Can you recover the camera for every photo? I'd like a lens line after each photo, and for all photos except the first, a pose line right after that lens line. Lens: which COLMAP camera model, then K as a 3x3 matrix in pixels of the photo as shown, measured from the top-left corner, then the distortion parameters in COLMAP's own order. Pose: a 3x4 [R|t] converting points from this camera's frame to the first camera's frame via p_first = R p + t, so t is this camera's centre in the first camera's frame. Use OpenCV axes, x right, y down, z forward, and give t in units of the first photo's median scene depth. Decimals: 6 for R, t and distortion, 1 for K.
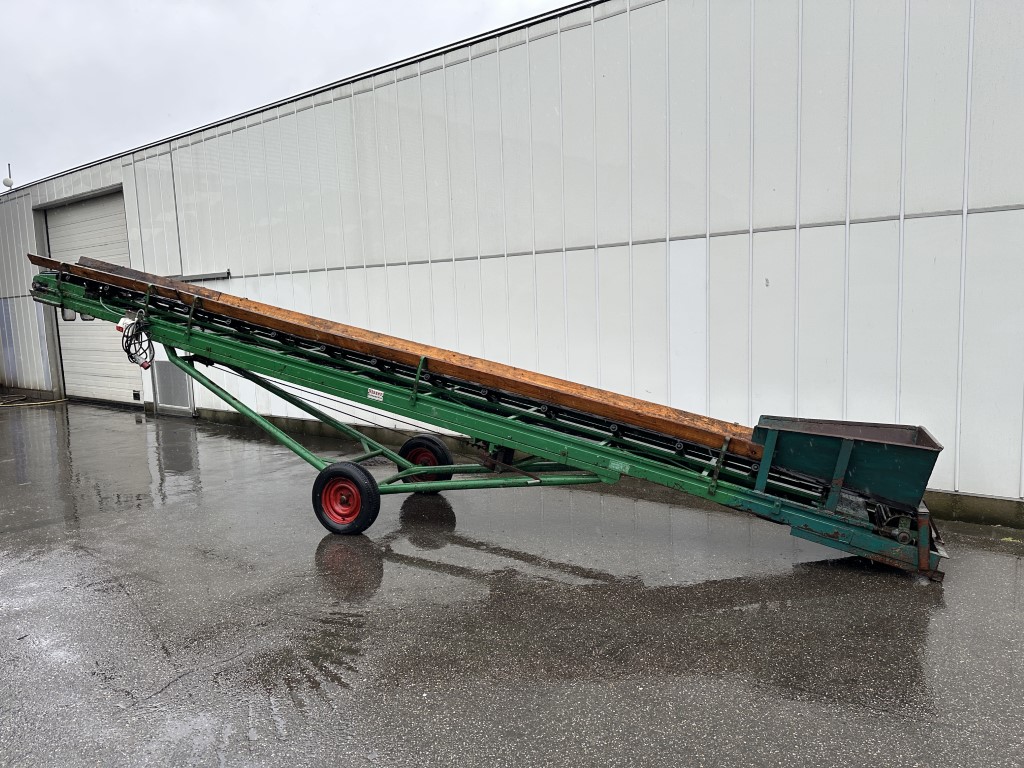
lens RADIAL K [[704.9, 0, 531.3], [0, 704.9, 386.6], [0, 0, 1]] dist [0.024804, -0.003134]
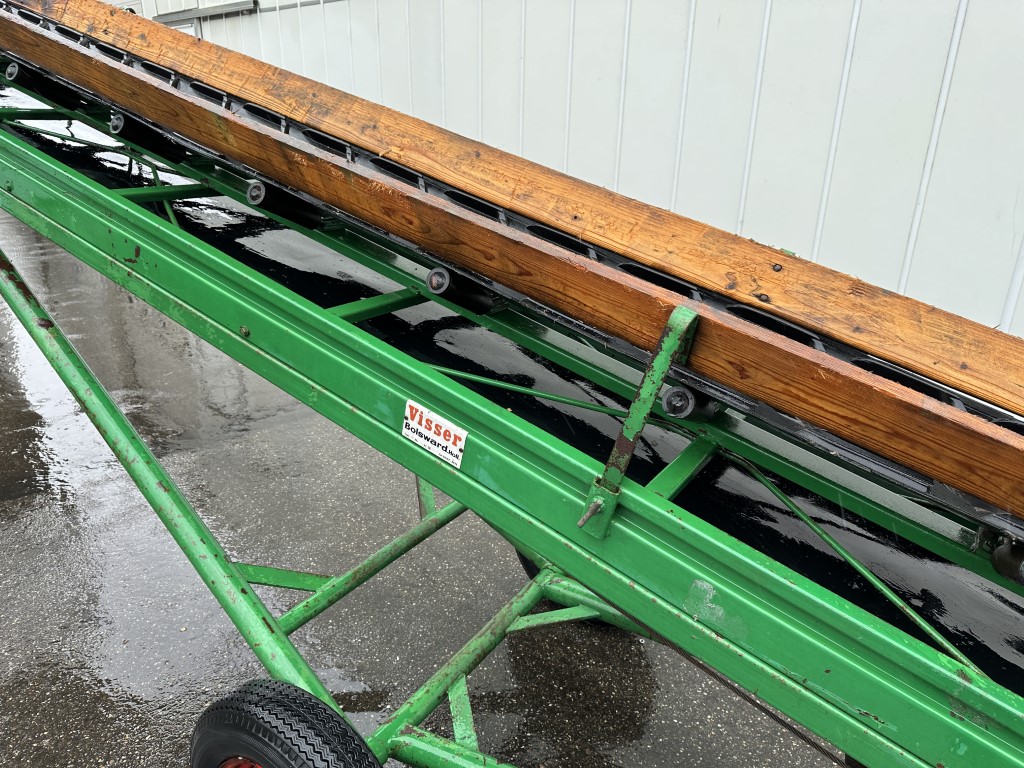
lens RADIAL K [[704.9, 0, 531.3], [0, 704.9, 386.6], [0, 0, 1]] dist [0.024804, -0.003134]
pose [[0.979409, 0.121430, -0.161287, -0.148087], [-0.074187, 0.959470, 0.271870, -0.064571], [0.187763, -0.254307, 0.948722, 0.760921]]
